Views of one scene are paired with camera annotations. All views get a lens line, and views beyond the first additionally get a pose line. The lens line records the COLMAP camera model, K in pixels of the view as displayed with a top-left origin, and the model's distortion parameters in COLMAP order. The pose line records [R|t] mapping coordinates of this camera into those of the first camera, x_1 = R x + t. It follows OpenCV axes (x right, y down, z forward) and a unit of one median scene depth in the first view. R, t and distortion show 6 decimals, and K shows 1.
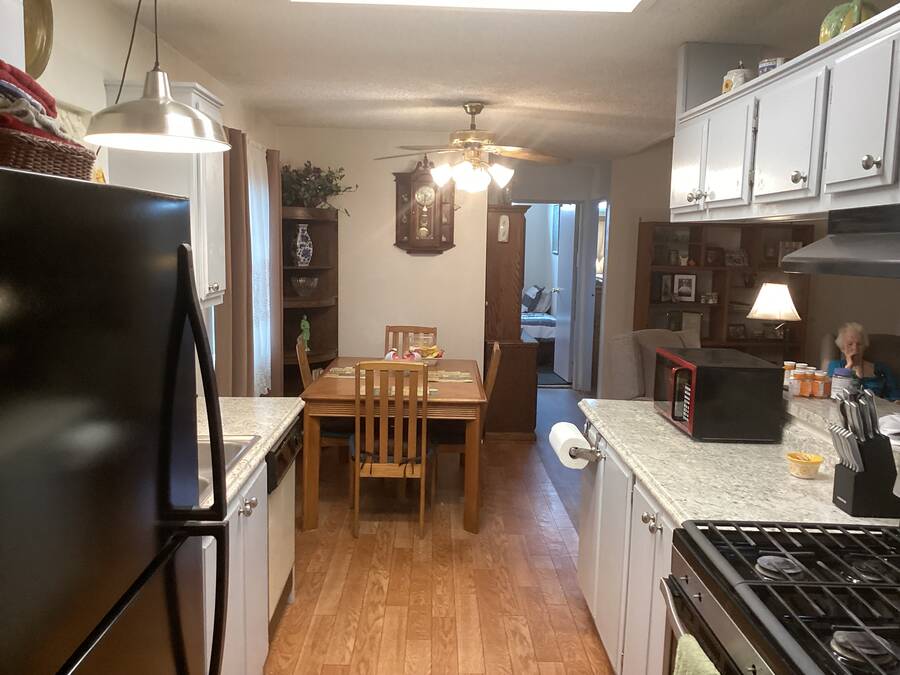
lens RADIAL K [[817.2, 0, 449.0], [0, 817.2, 336.7], [0, 0, 1]] dist [0.096372, 0.000000]
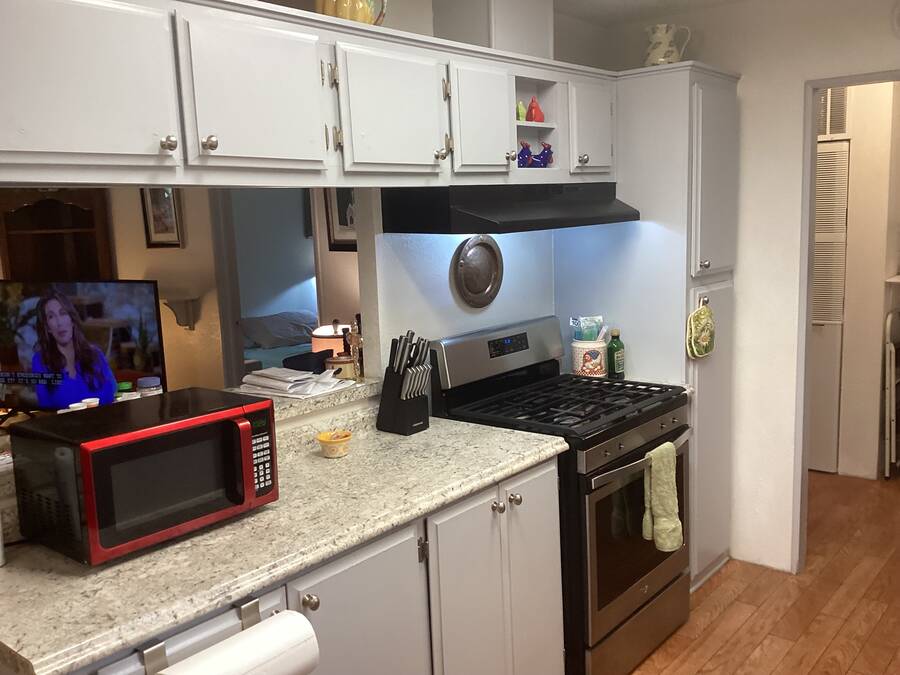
lens RADIAL K [[817.2, 0, 449.7], [0, 817.2, 336.9], [0, 0, 1]] dist [0.096372, 0.000000]
pose [[-0.756712, -0.090955, 0.647390, -0.315245], [0.098565, 0.963082, 0.250517, -0.214574], [-0.646275, 0.253380, -0.719810, 1.733489]]
